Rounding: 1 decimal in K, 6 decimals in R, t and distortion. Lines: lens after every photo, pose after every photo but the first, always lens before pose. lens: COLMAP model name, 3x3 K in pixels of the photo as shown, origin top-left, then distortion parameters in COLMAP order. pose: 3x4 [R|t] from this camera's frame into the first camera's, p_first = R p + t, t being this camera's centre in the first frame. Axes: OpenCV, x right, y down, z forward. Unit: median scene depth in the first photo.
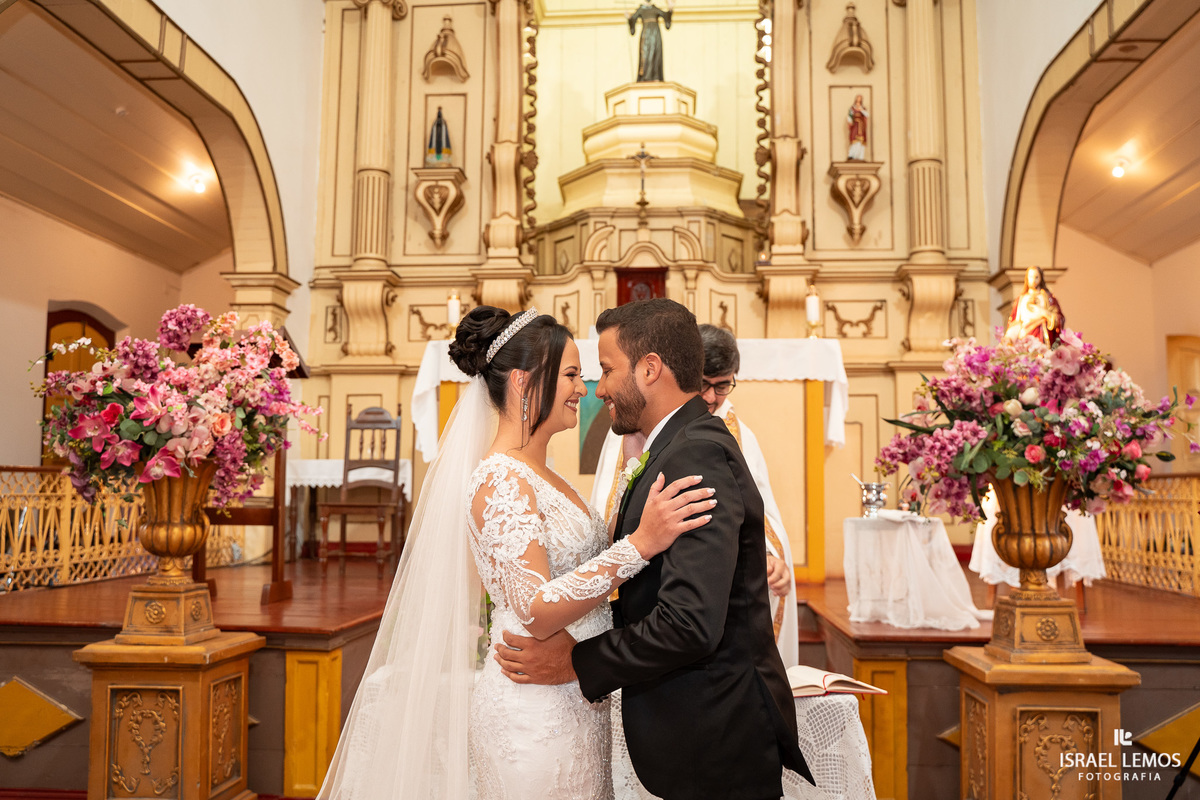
lens RADIAL K [[1080.3, 0, 597.5], [0, 1080.3, 395.6], [0, 0, 1]] dist [-0.082705, 0.068555]
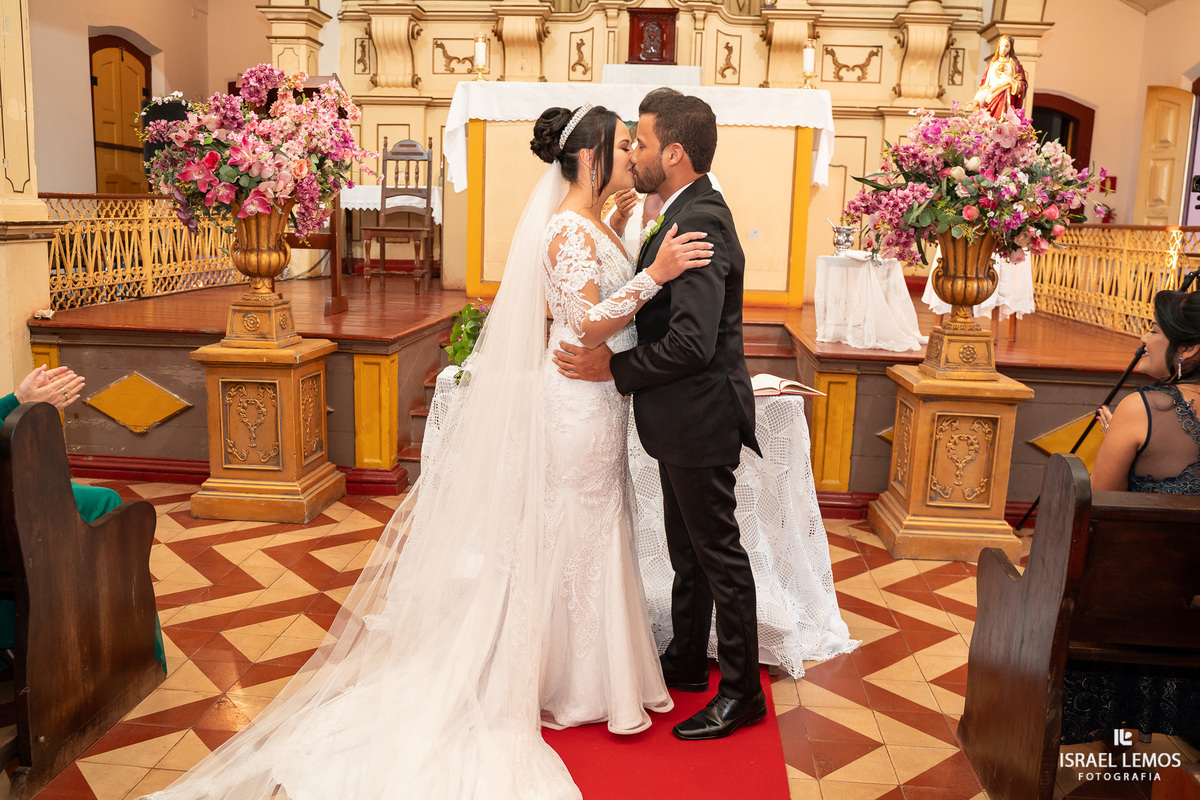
lens RADIAL K [[1037.0, 0, 597.6], [0, 1037.0, 394.7], [0, 0, 1]] dist [-0.076200, 0.041944]
pose [[0.999698, 0.024560, 0.000317, -0.006285], [-0.023779, 0.964523, 0.262926, -0.021241], [0.006151, -0.262854, 0.964816, -0.094438]]
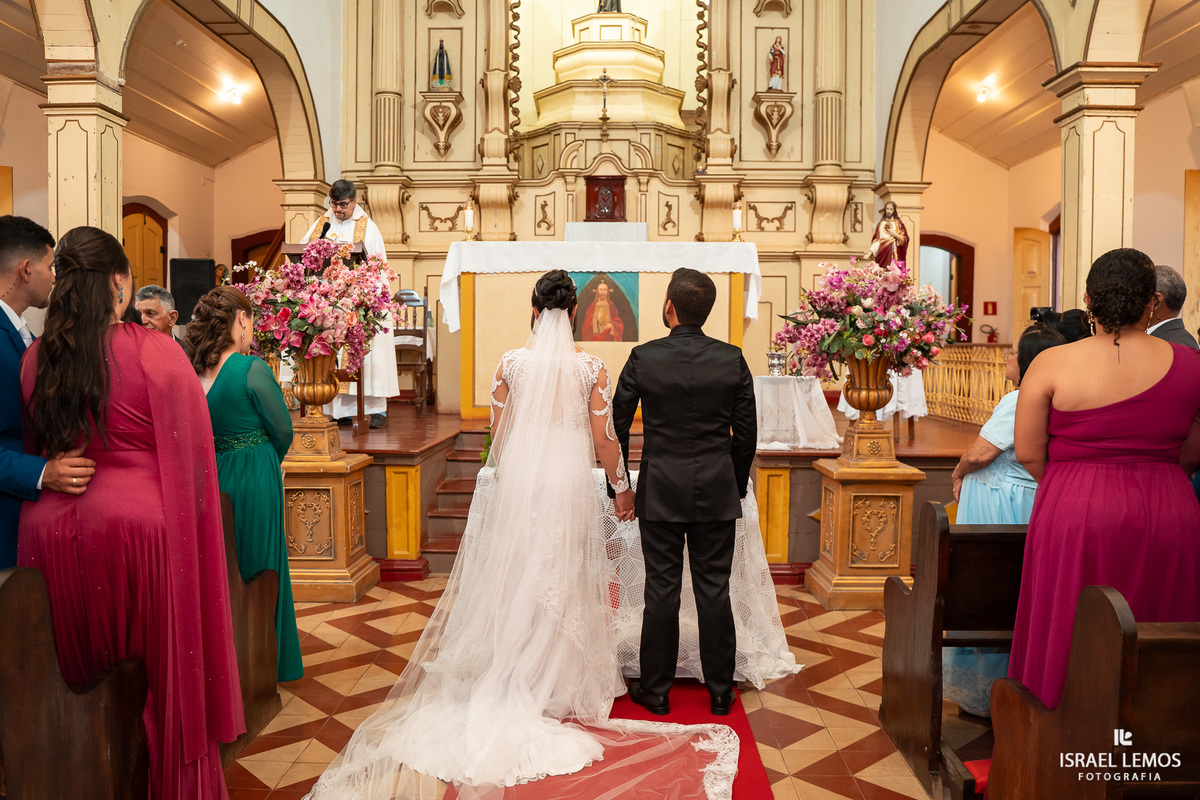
lens RADIAL K [[971.6, 0, 599.4], [0, 971.6, 395.2], [0, 0, 1]] dist [-0.101274, 0.038777]
pose [[0.998526, -0.004258, 0.054116, -0.038115], [-0.003646, 0.989407, 0.145125, -0.036108], [-0.054160, -0.145108, 0.987932, -0.214436]]
